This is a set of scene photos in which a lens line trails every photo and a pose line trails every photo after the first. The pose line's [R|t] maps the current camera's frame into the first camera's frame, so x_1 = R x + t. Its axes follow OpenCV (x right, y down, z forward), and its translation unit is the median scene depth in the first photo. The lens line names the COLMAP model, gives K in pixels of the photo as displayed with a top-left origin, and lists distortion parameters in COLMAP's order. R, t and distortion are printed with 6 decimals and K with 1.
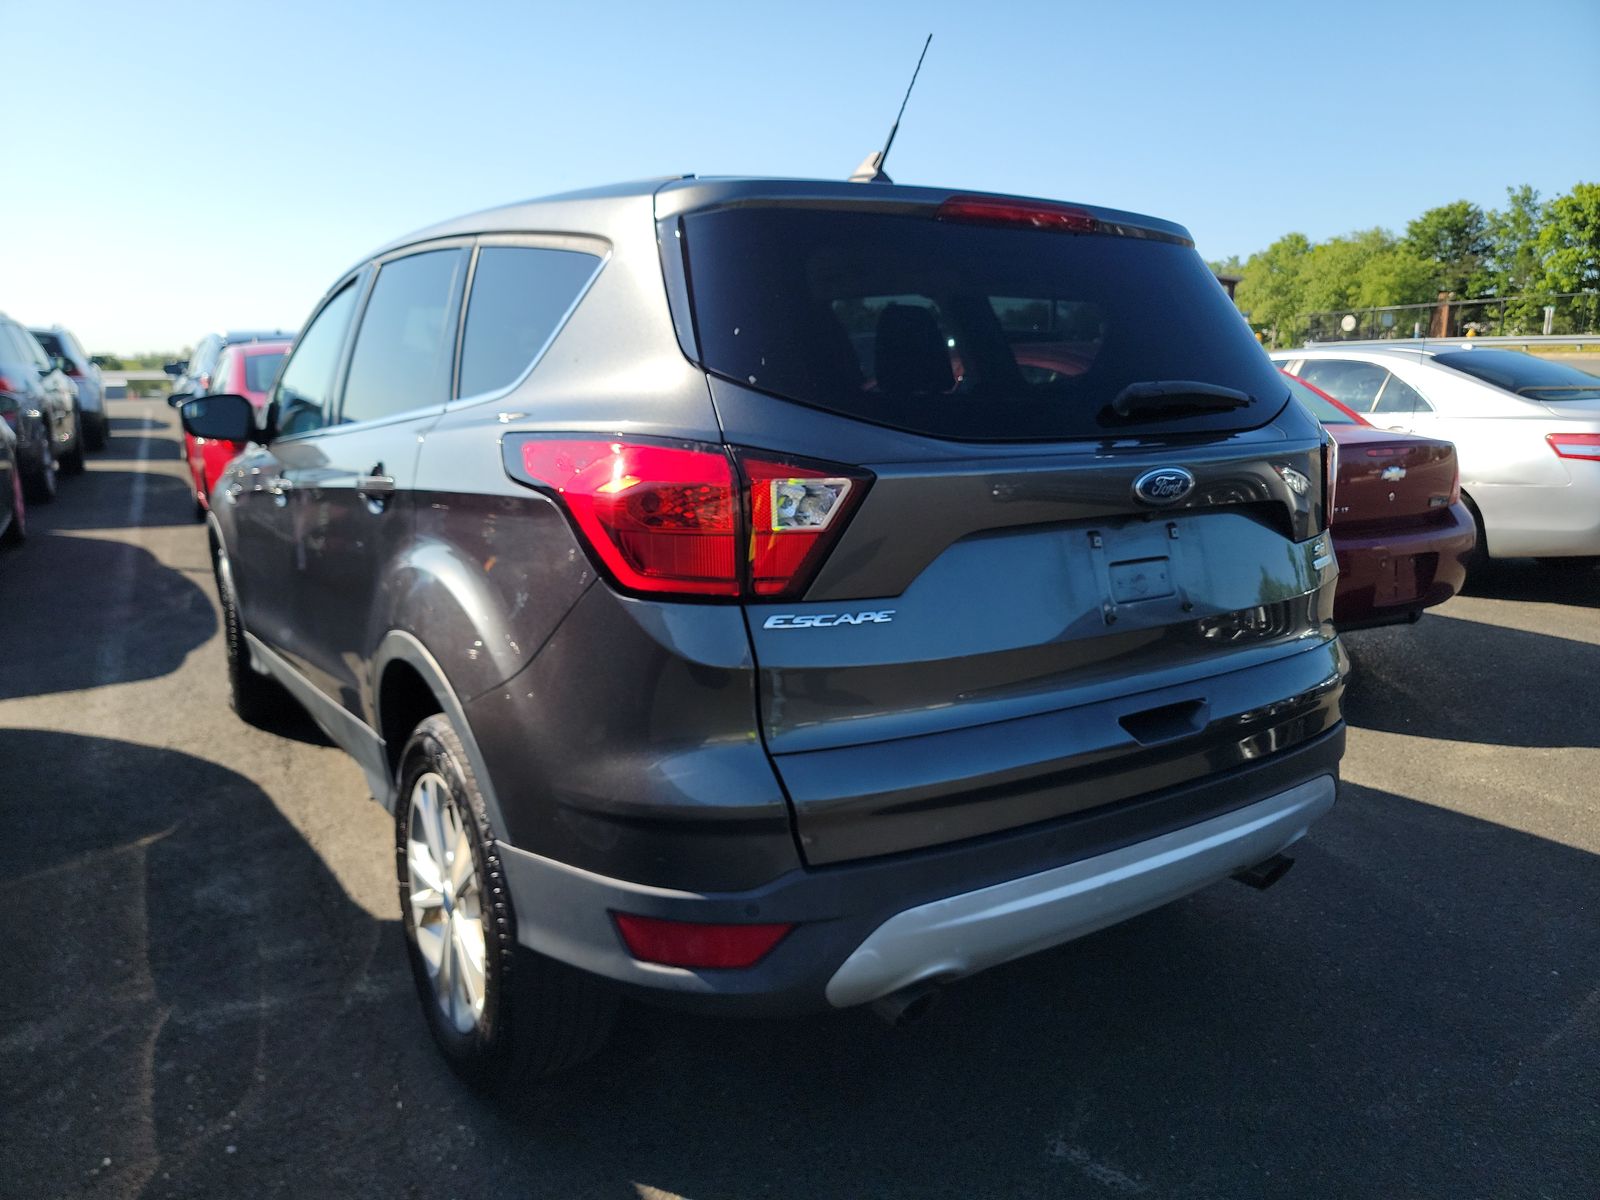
lens RADIAL K [[1098.1, 0, 792.0], [0, 1098.1, 545.3], [0, 0, 1]] dist [0.067865, -0.069601]
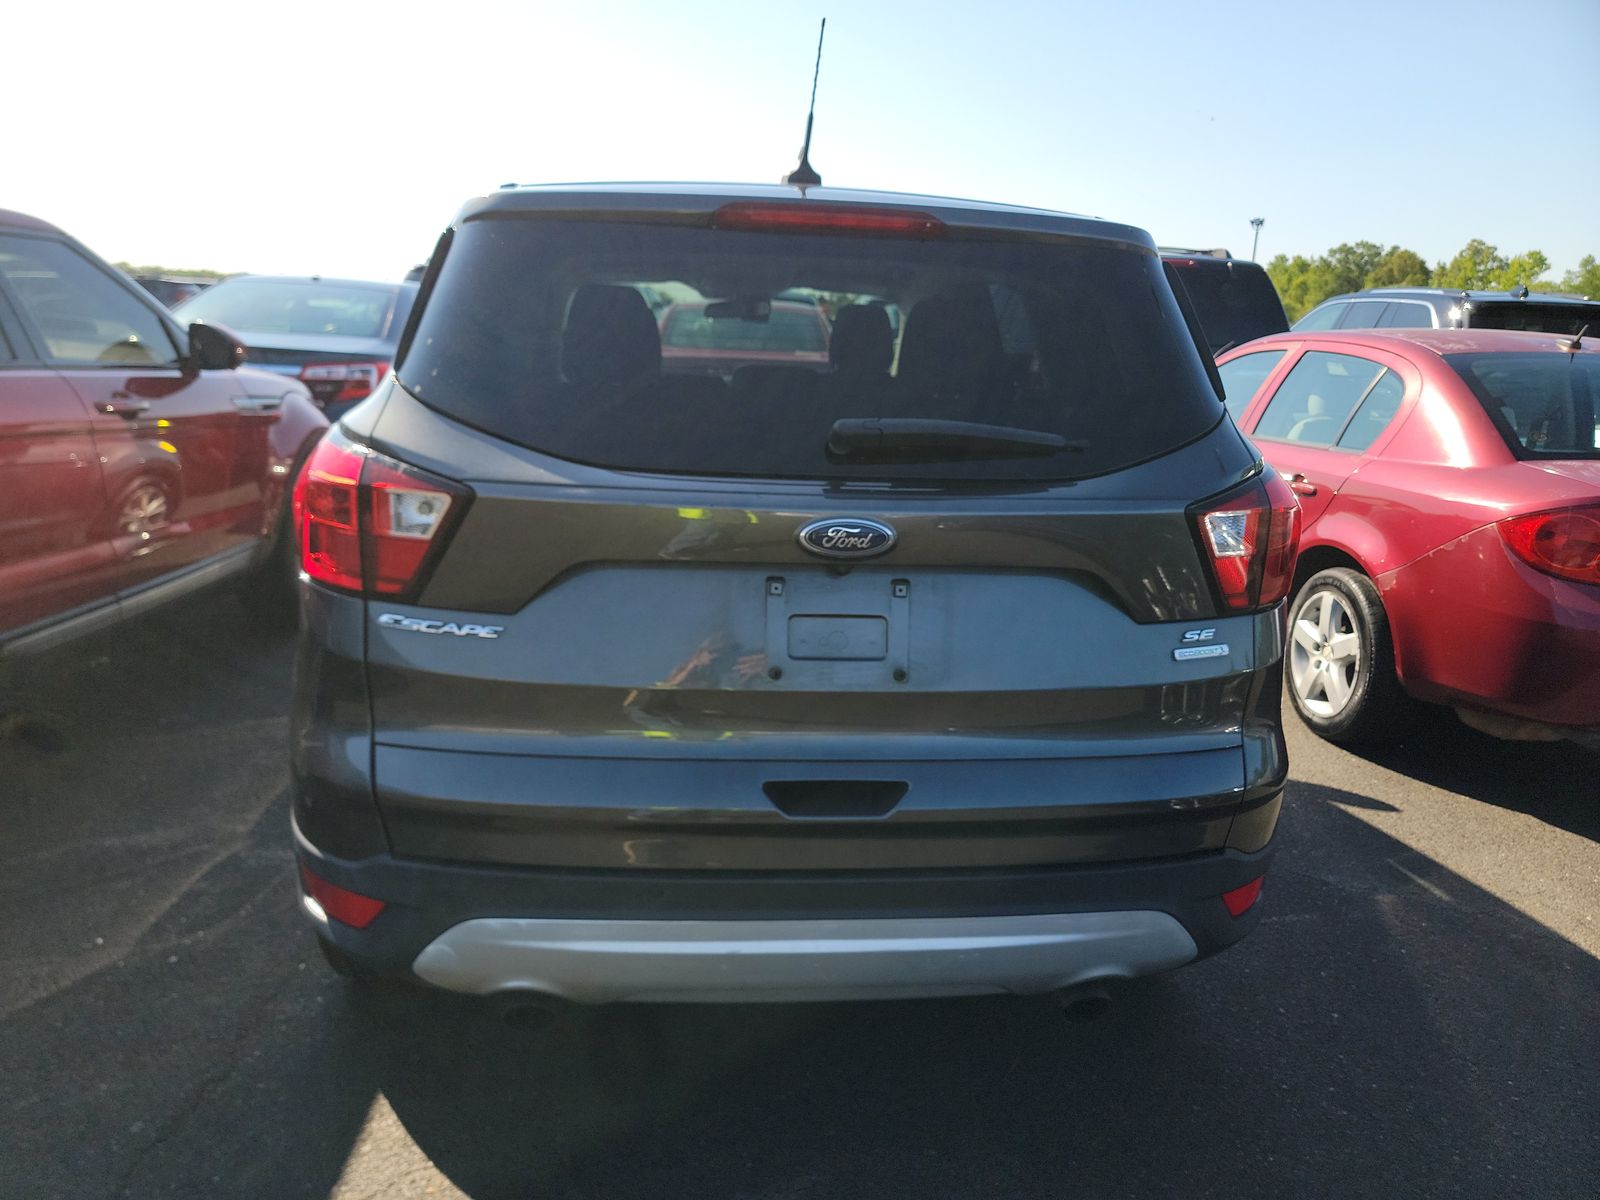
lens RADIAL K [[1098.1, 0, 792.0], [0, 1098.1, 545.3], [0, 0, 1]] dist [0.067865, -0.069601]
pose [[0.892397, 0.132814, -0.431263, 0.677188], [-0.115497, 0.991097, 0.066230, -0.101110], [0.436220, -0.009294, 0.899792, 0.186152]]
